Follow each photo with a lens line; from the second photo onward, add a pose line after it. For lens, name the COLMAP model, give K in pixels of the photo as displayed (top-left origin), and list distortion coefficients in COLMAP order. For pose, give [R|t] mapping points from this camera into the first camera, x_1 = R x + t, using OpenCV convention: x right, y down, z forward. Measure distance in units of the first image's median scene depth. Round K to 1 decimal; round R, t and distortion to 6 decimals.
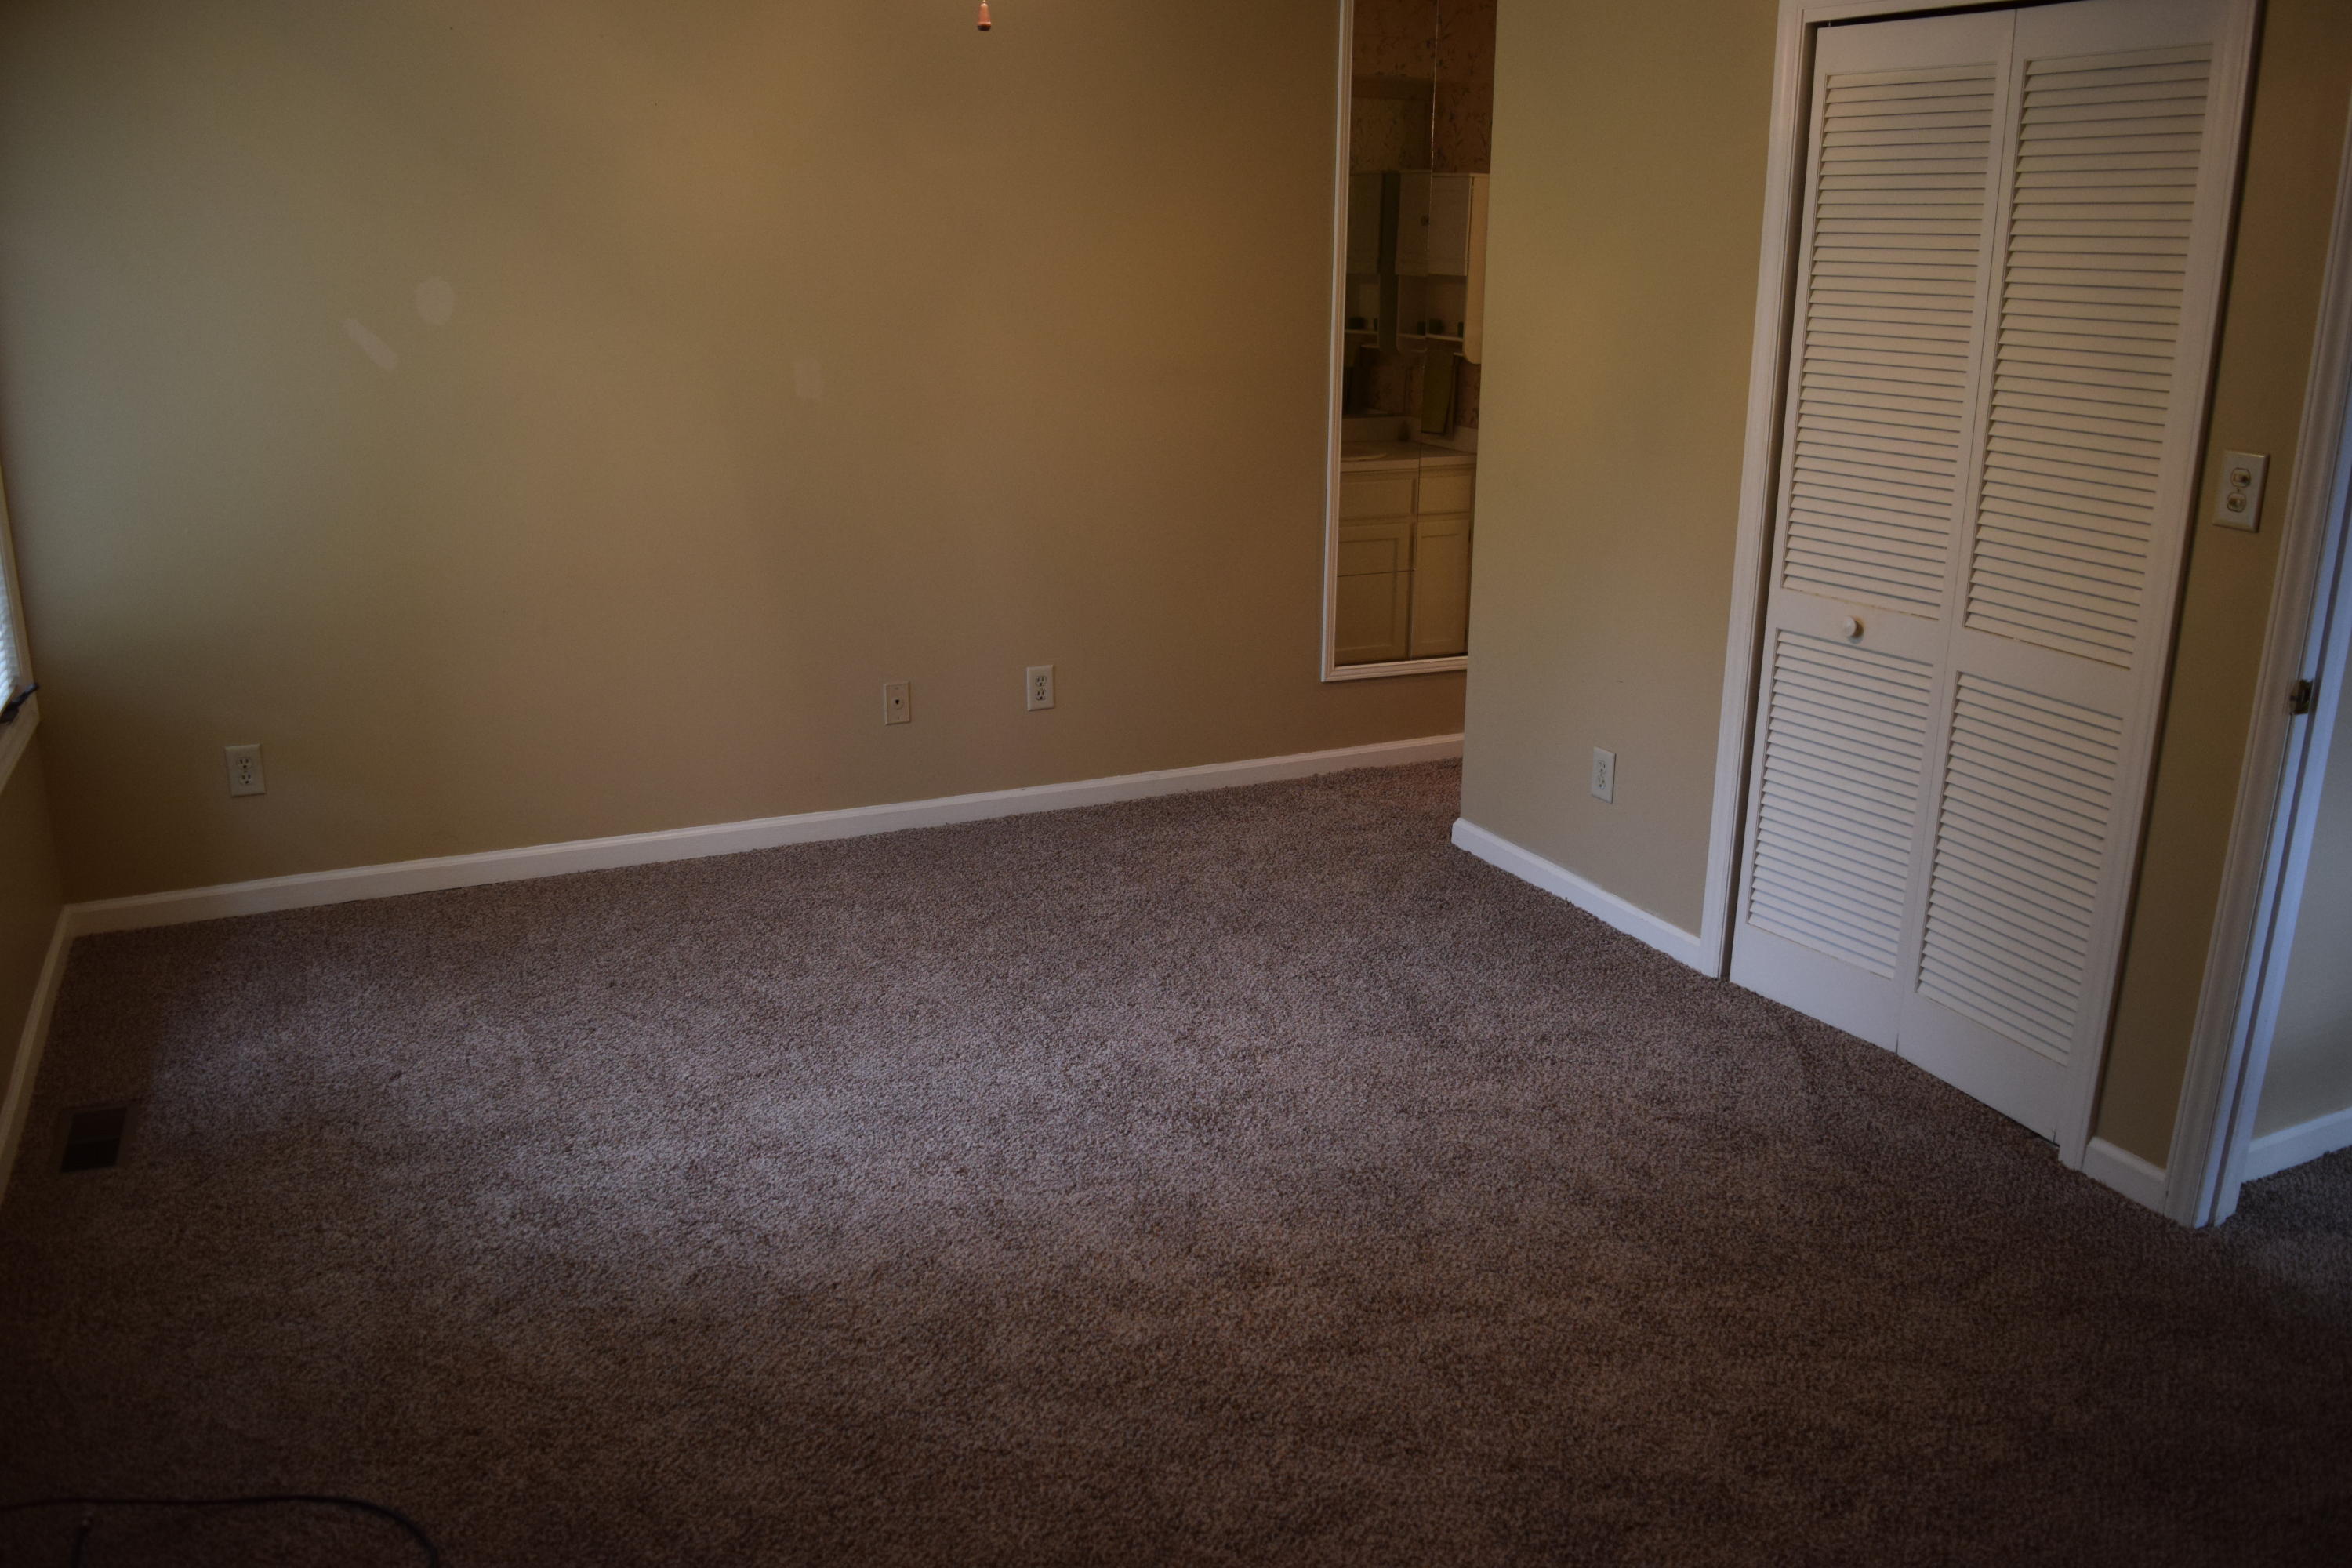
lens RADIAL K [[1843.4, 0, 1176.0], [0, 1843.4, 784.0], [0, 0, 1]] dist [-0.099363, 0.026024]
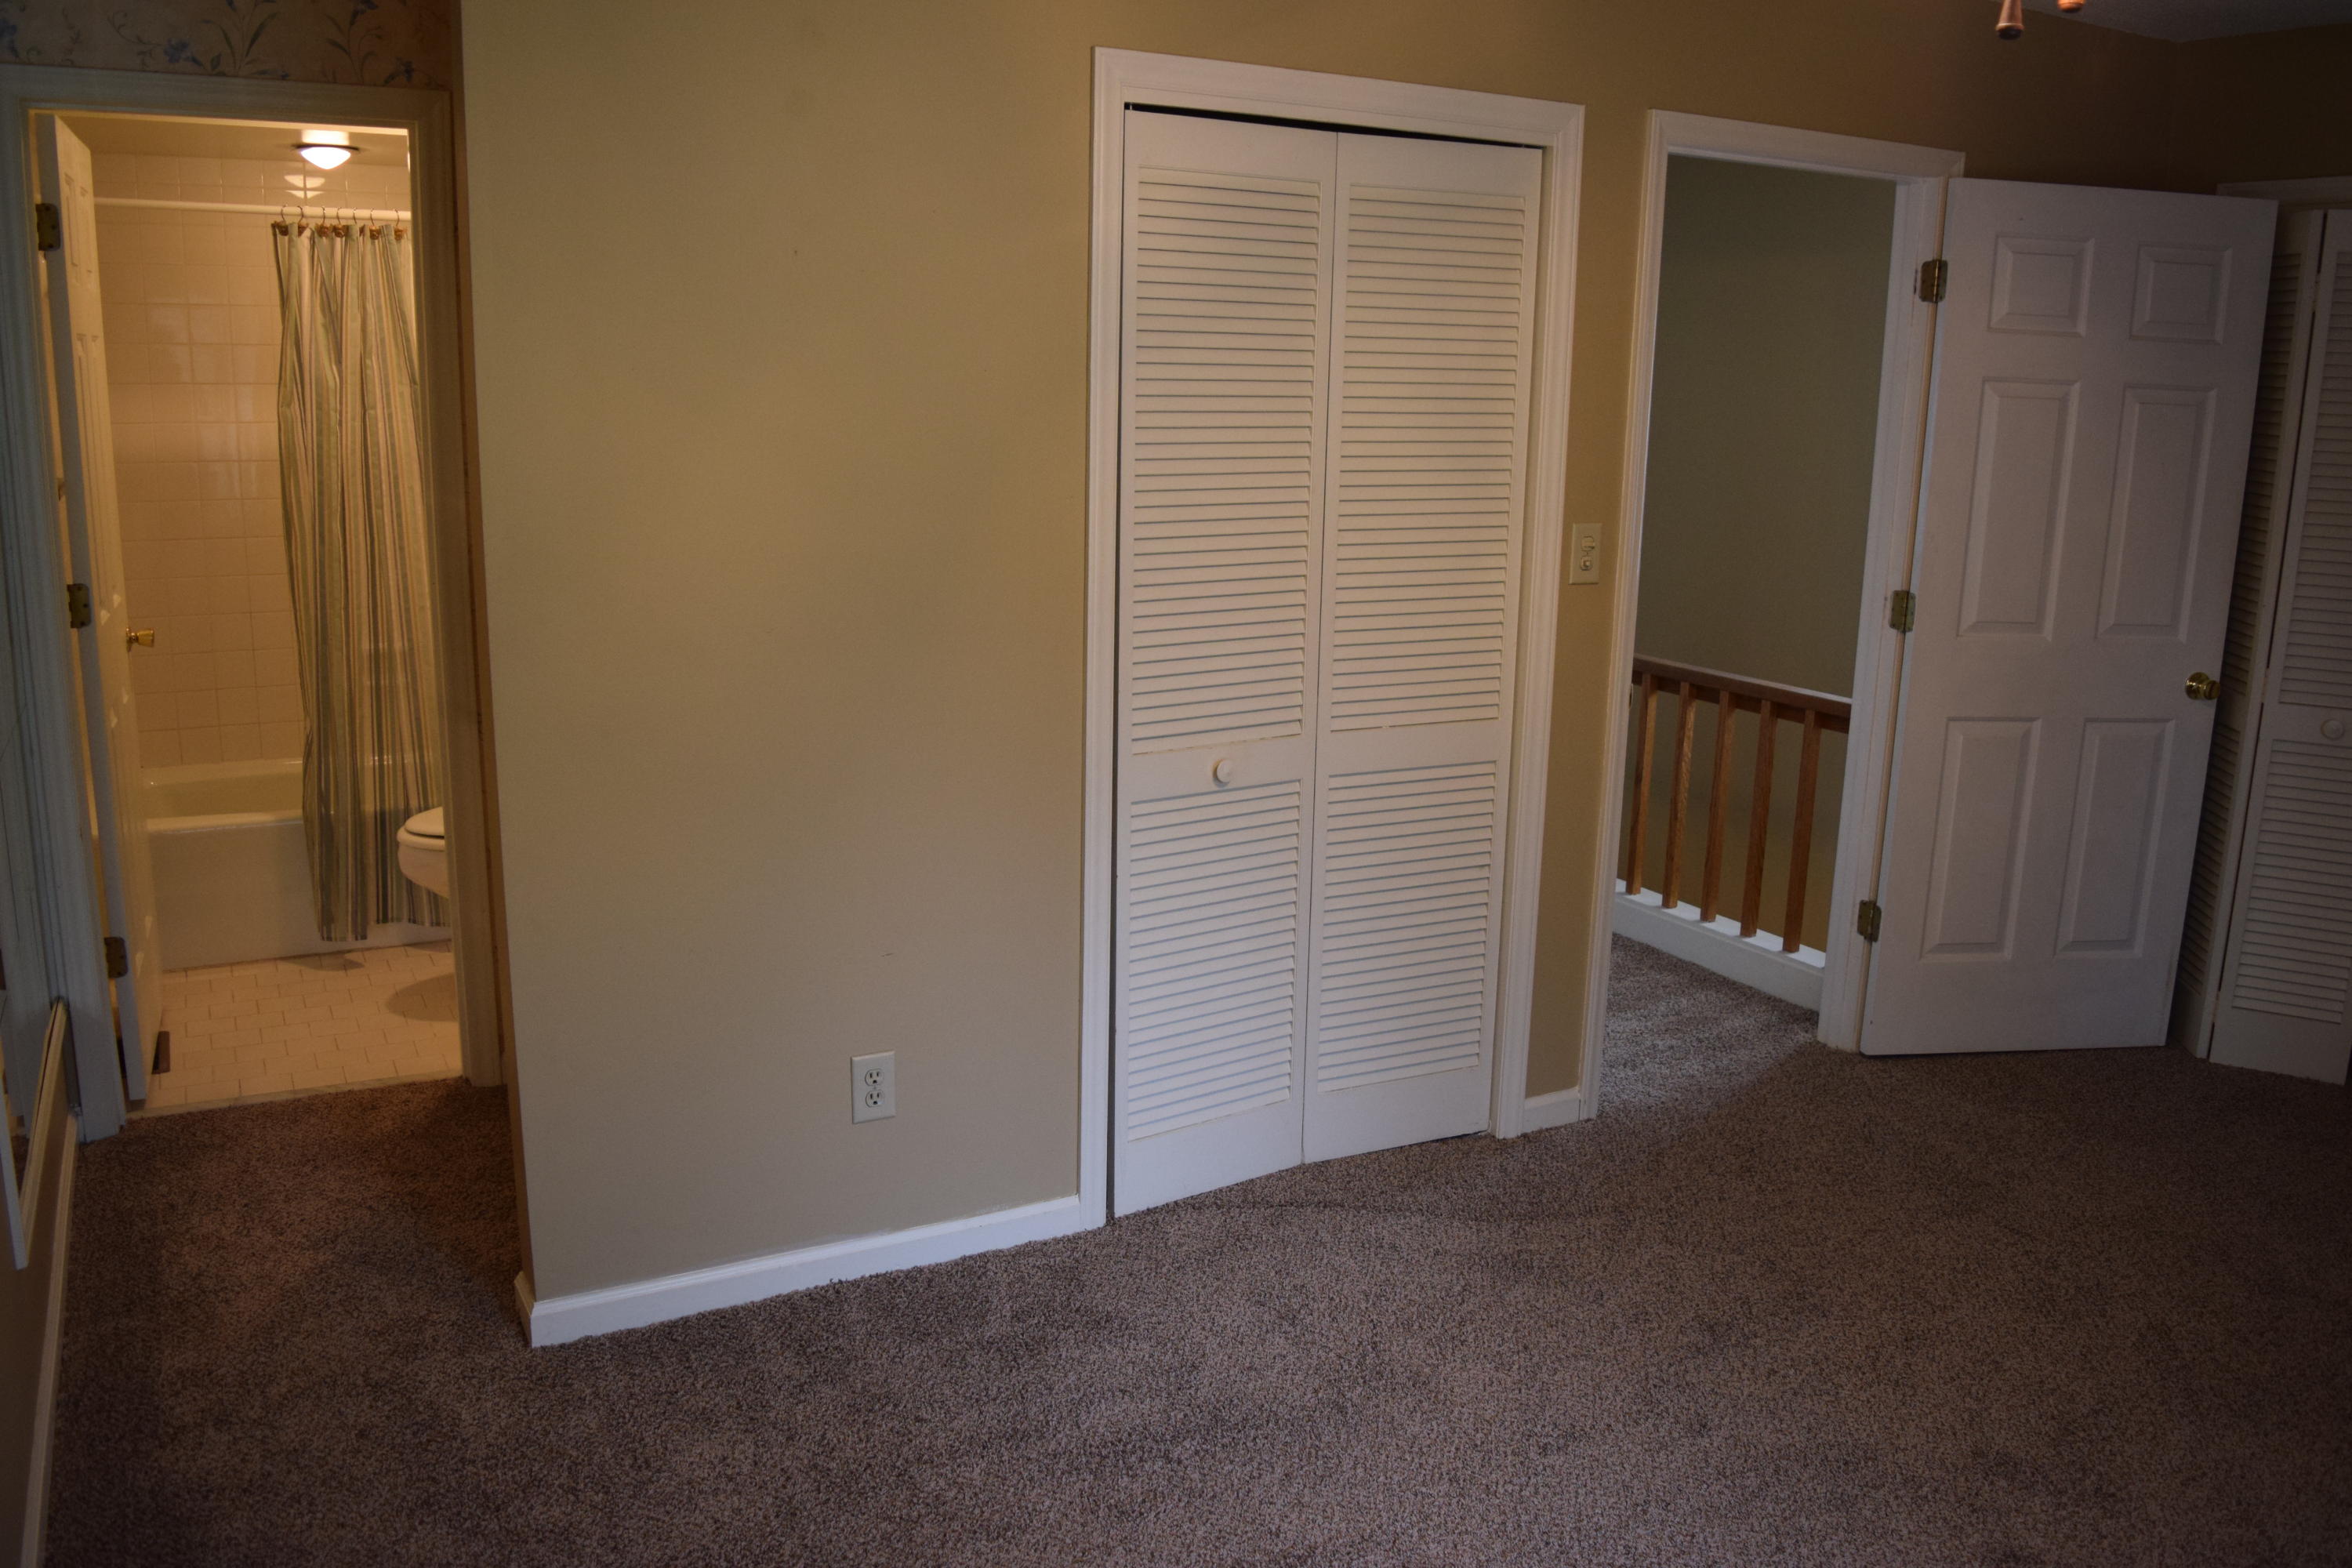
lens RADIAL K [[1843.4, 0, 1176.0], [0, 1843.4, 784.0], [0, 0, 1]] dist [-0.099363, 0.026024]
pose [[-0.068057, -0.228291, 0.971211, -0.529286], [0.257463, 0.936477, 0.238167, -0.304708], [-0.963889, 0.266260, -0.004957, 1.013711]]
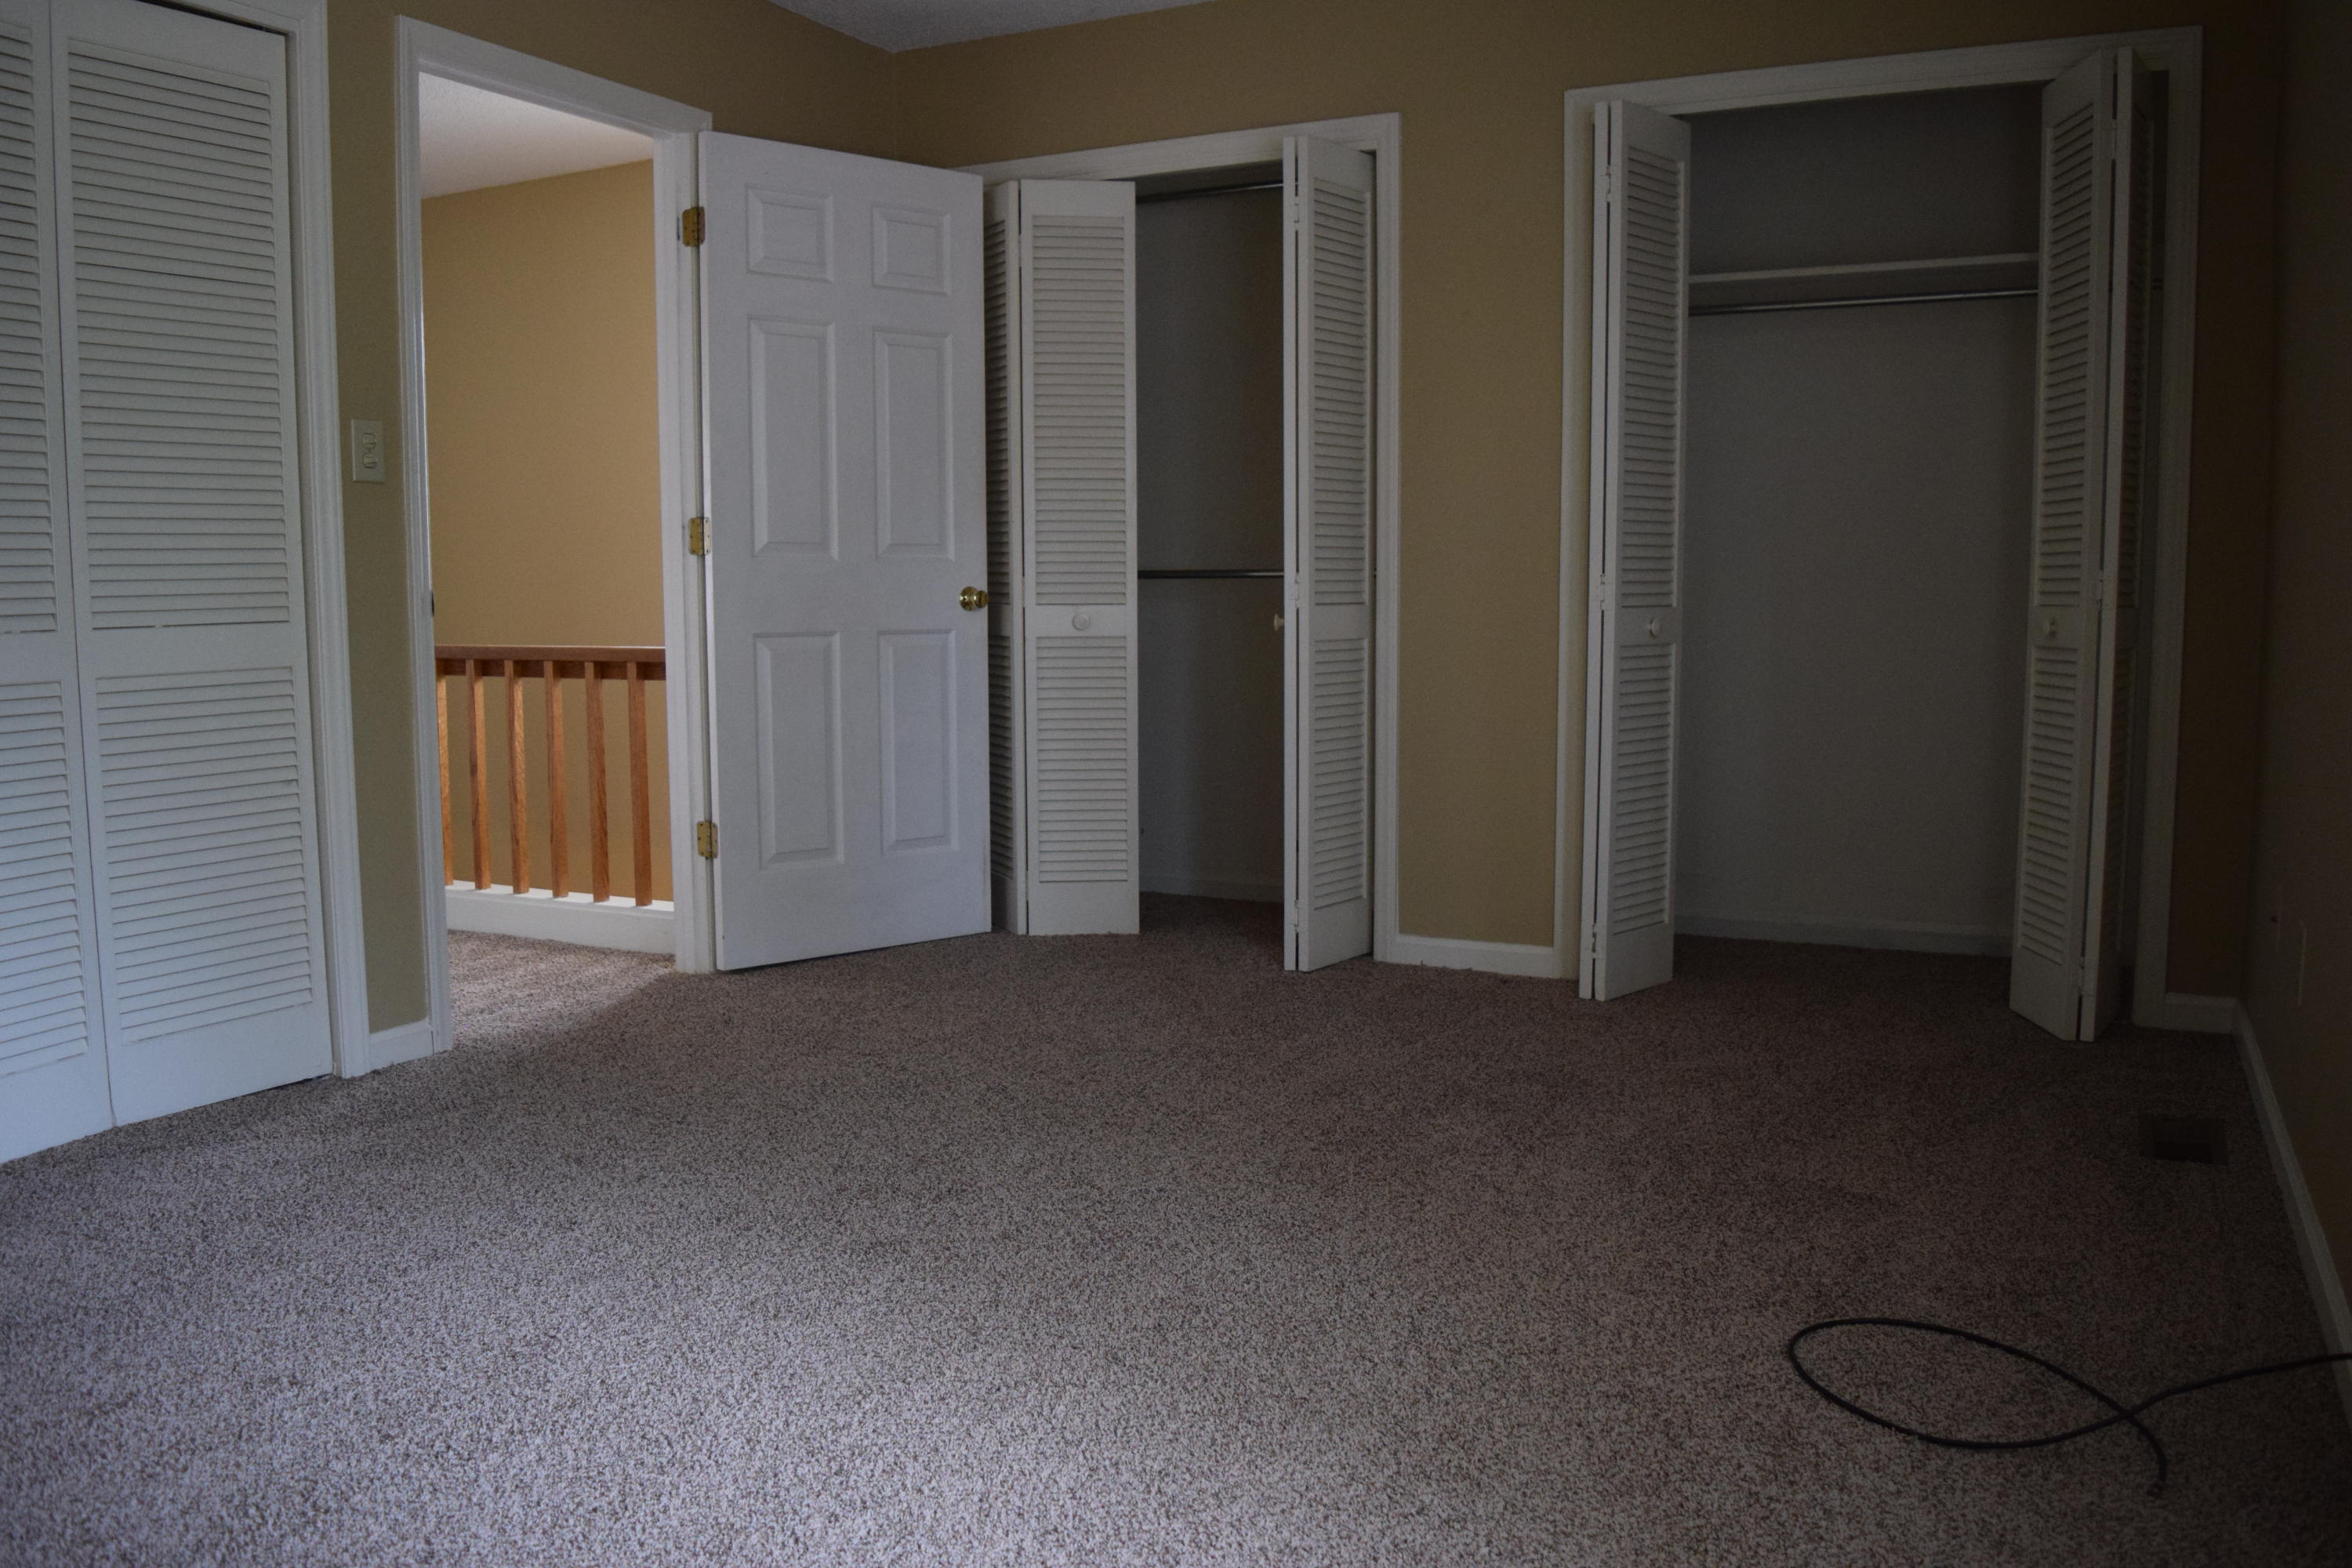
lens RADIAL K [[1843.4, 0, 1176.0], [0, 1843.4, 784.0], [0, 0, 1]] dist [-0.099363, 0.026024]
pose [[-0.621196, -0.092292, 0.778201, -0.580218], [0.216627, 0.934122, 0.283705, -0.140904], [-0.753119, 0.344816, -0.560280, 1.035589]]
